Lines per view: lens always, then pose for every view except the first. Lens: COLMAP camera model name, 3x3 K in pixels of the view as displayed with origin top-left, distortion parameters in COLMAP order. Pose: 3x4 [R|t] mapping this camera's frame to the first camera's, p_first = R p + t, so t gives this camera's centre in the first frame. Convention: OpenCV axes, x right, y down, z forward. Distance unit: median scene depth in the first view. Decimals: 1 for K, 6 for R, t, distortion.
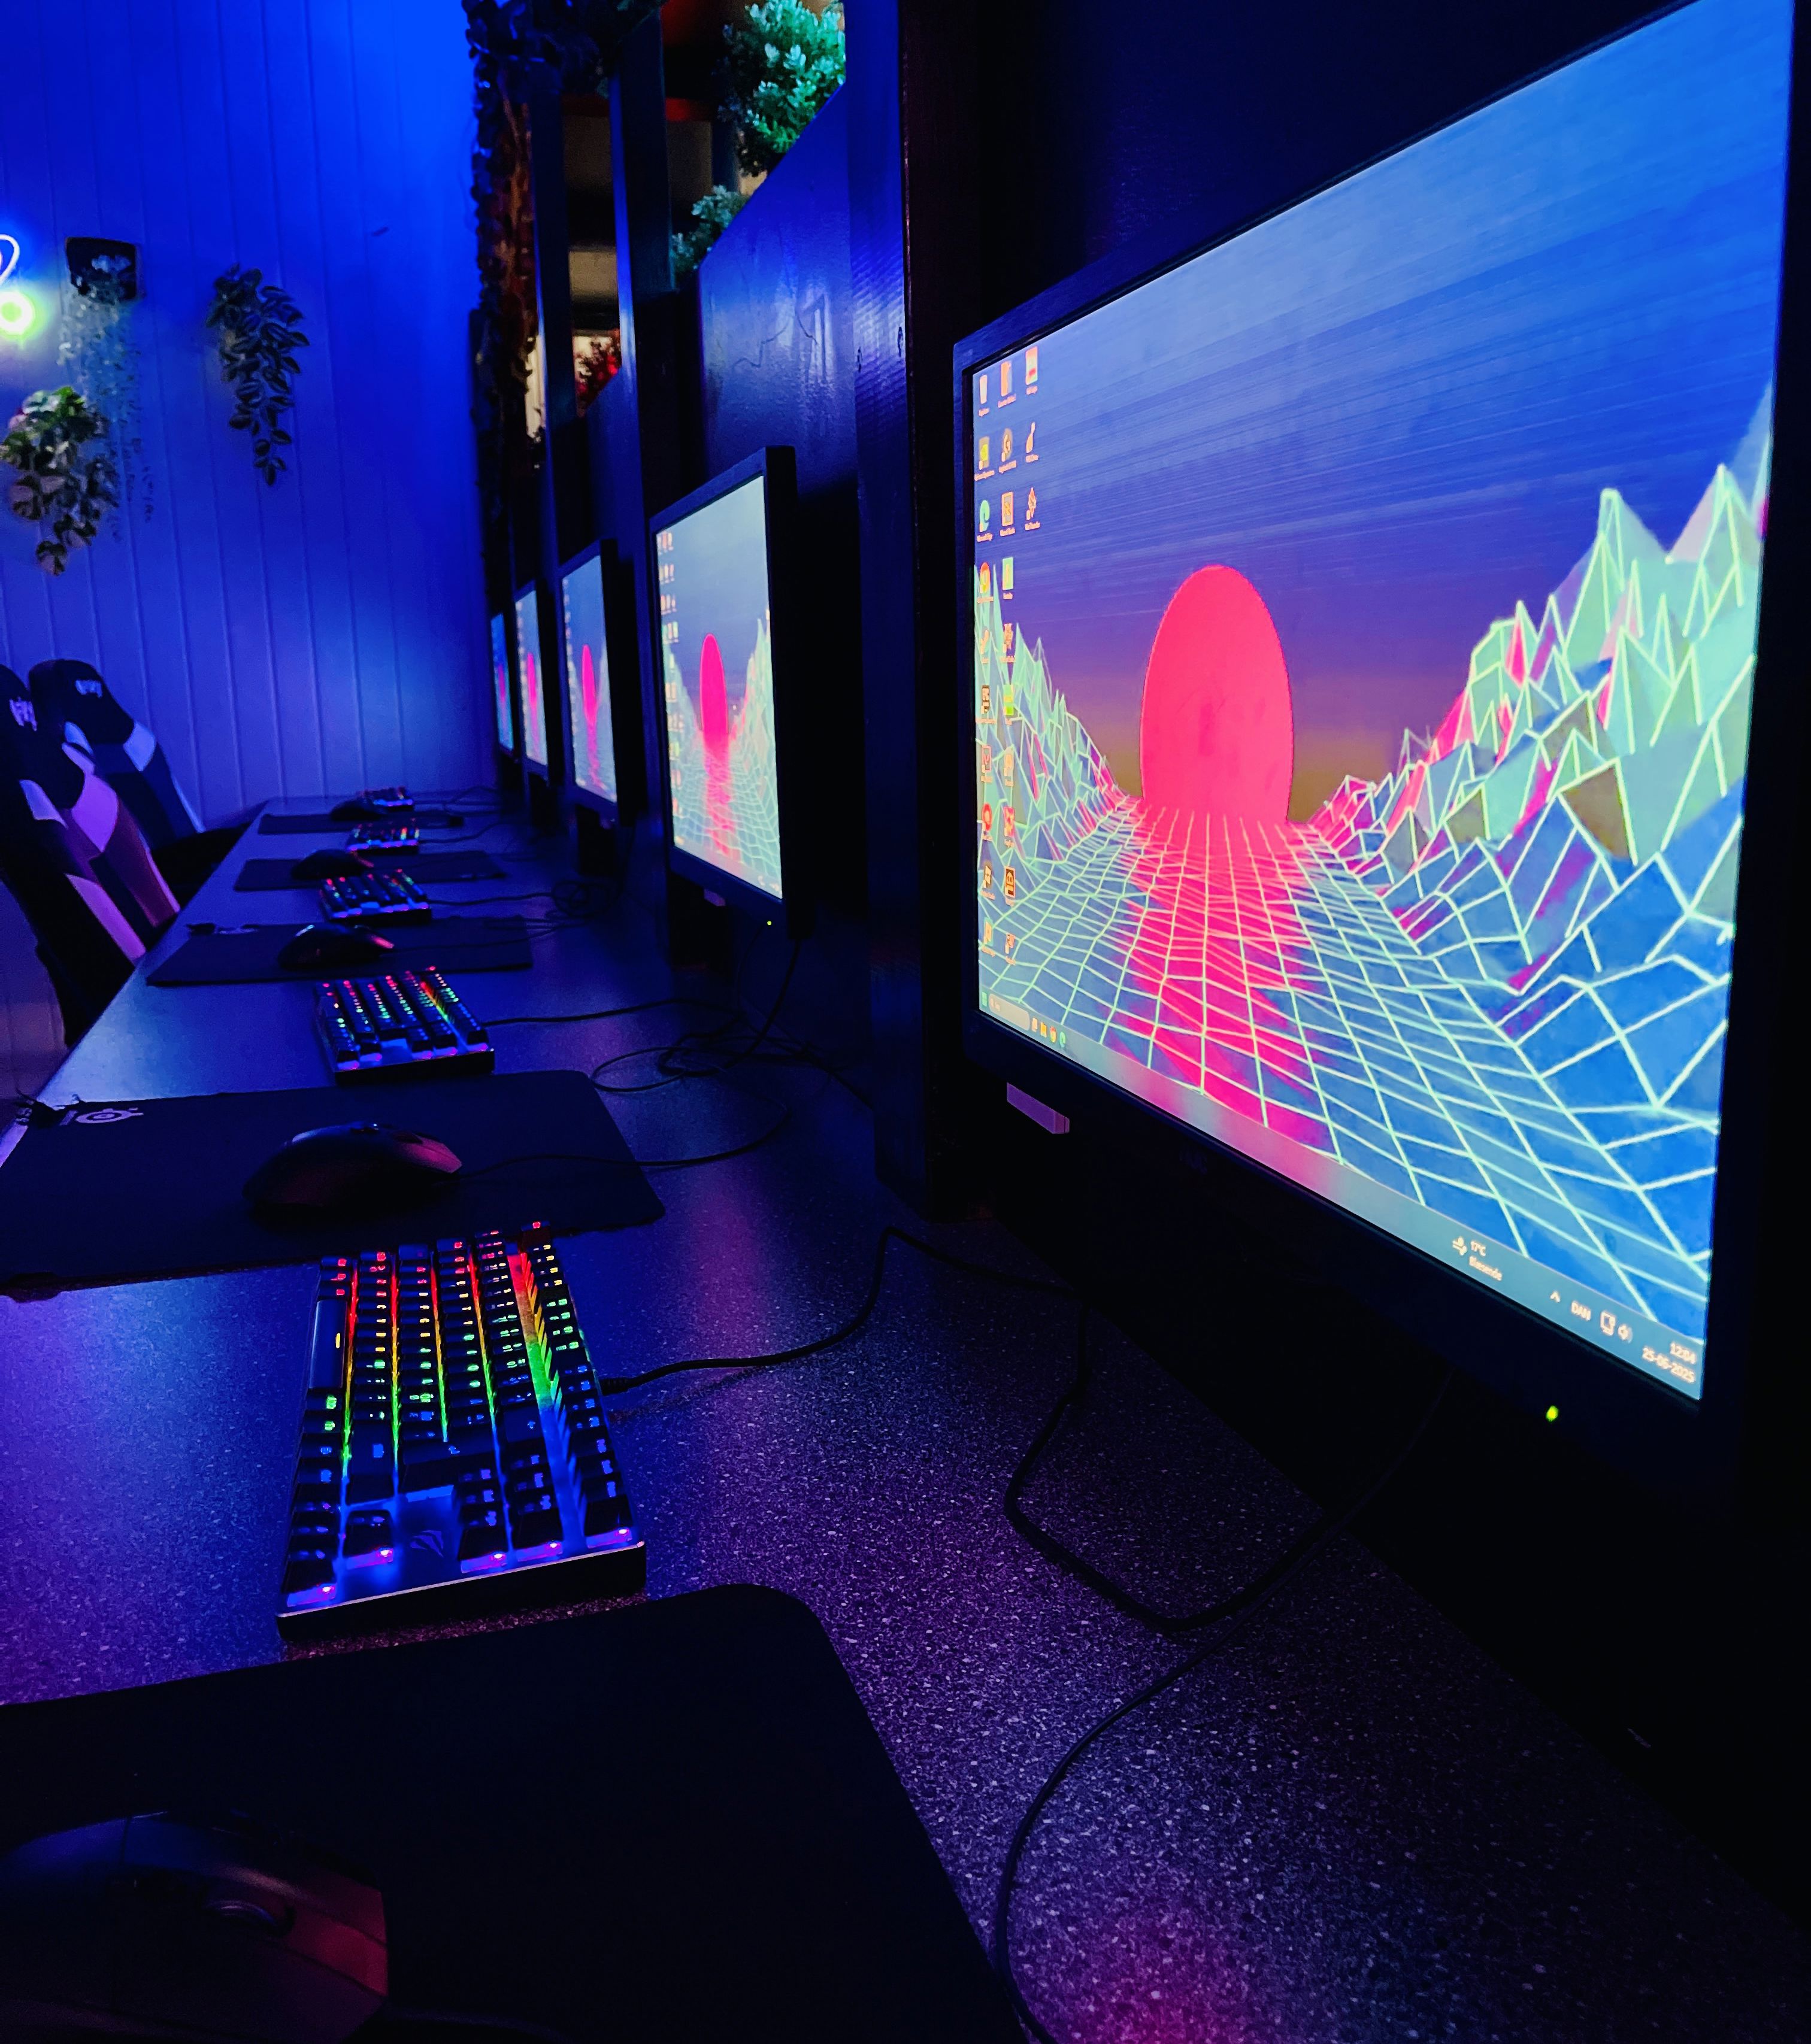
lens RADIAL K [[1804.2, 0, 905.5], [0, 1804.2, 1022.0], [0, 0, 1]] dist [0.007619, 0.004339]
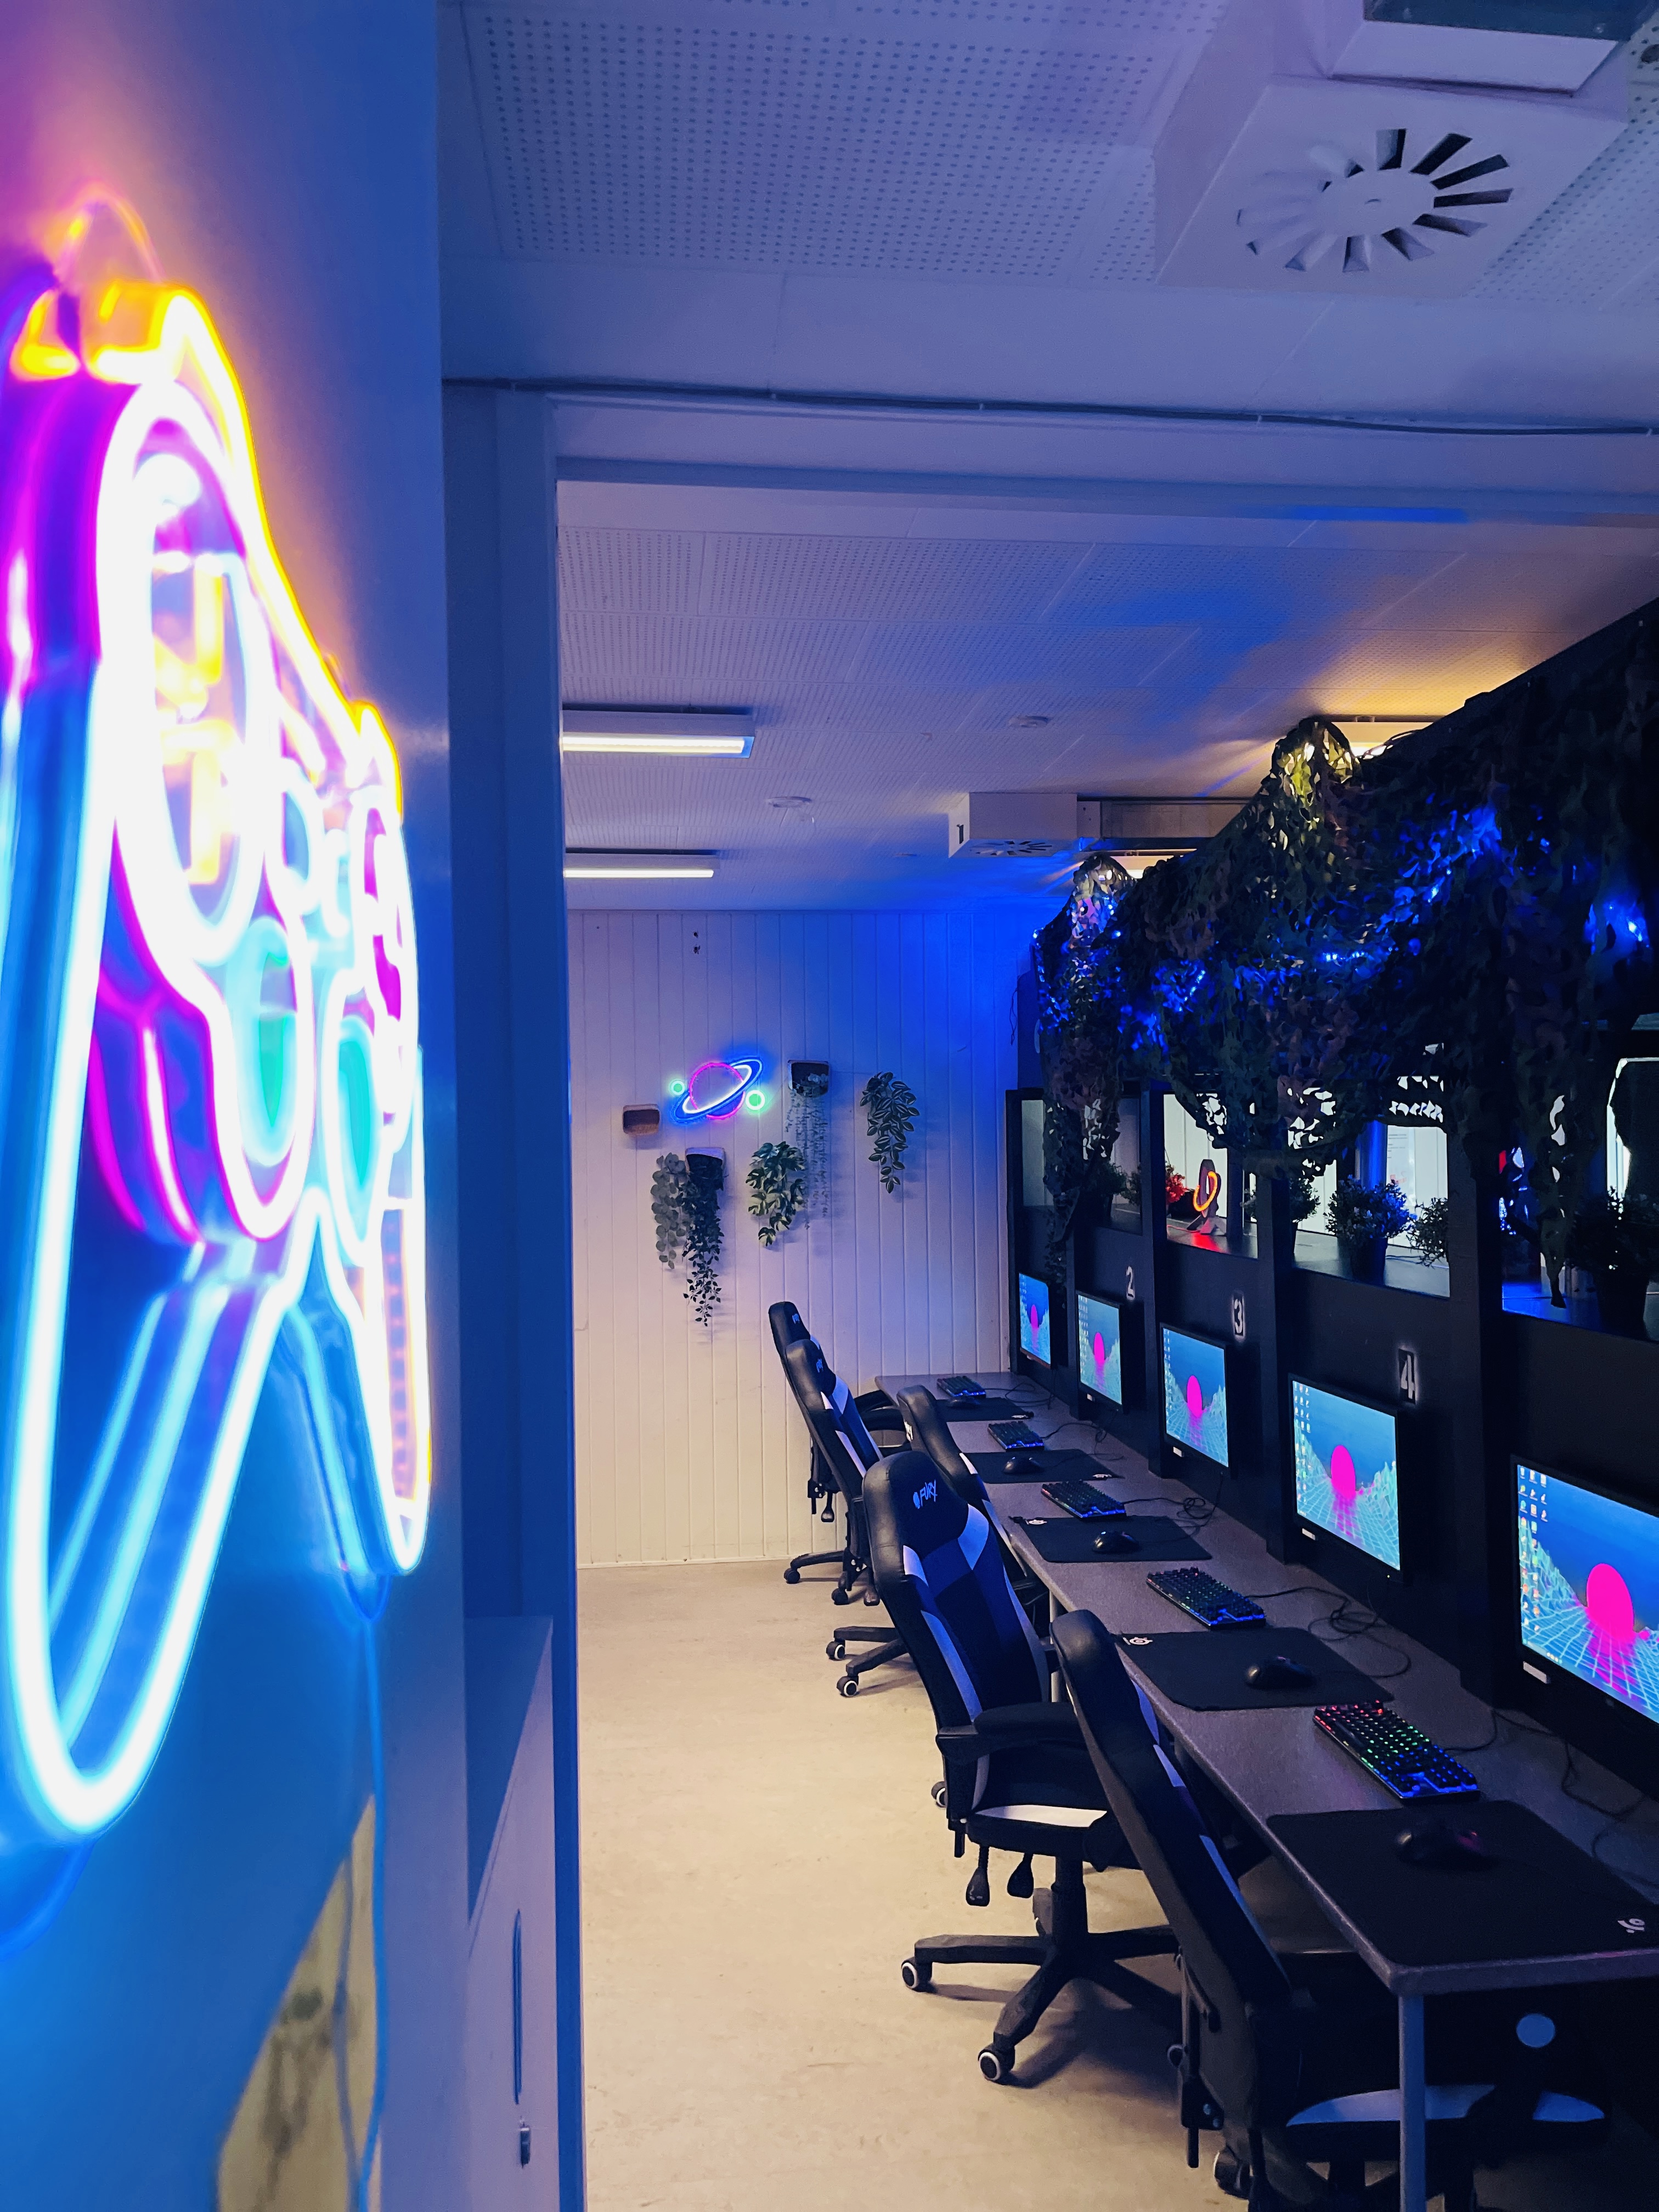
lens RADIAL K [[1638.3, 0, 829.5], [0, 1638.3, 1106.0], [0, 0, 1]] dist [-0.001373, -0.002029]
pose [[0.985962, -0.001256, -0.166963, -0.681291], [-0.032285, 0.979667, -0.198018, -0.322625], [0.163817, 0.200628, 0.965874, -2.241277]]
